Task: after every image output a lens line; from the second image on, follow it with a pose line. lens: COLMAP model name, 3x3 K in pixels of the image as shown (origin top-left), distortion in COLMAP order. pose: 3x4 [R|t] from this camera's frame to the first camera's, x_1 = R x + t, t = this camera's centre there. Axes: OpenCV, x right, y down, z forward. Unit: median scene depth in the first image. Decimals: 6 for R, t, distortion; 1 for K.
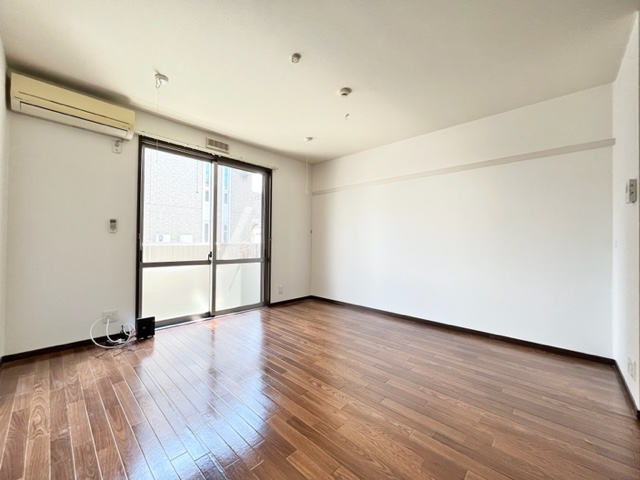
lens RADIAL K [[259.2, 0, 319.2], [0, 259.2, 244.3], [0, 0, 1]] dist [-0.001511, -0.000186]
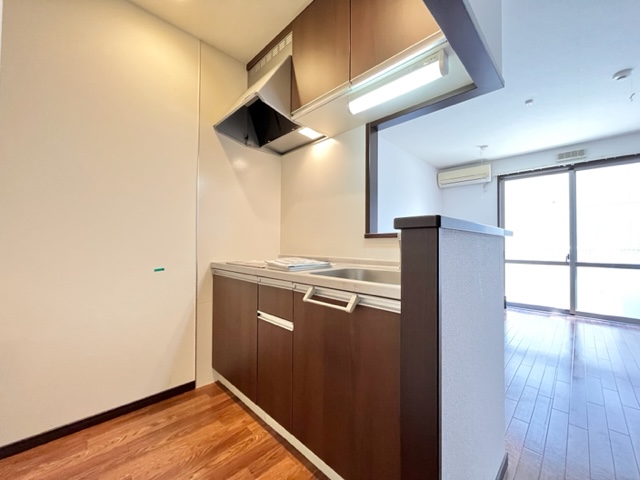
lens RADIAL K [[259.2, 0, 318.6], [0, 259.2, 241.9], [0, 0, 1]] dist [-0.001511, -0.000186]
pose [[-0.023091, -0.021417, -0.999504, 0.689257], [-0.010197, 0.999724, -0.021186, 0.011233], [0.999681, 0.009703, -0.023303, -0.017212]]
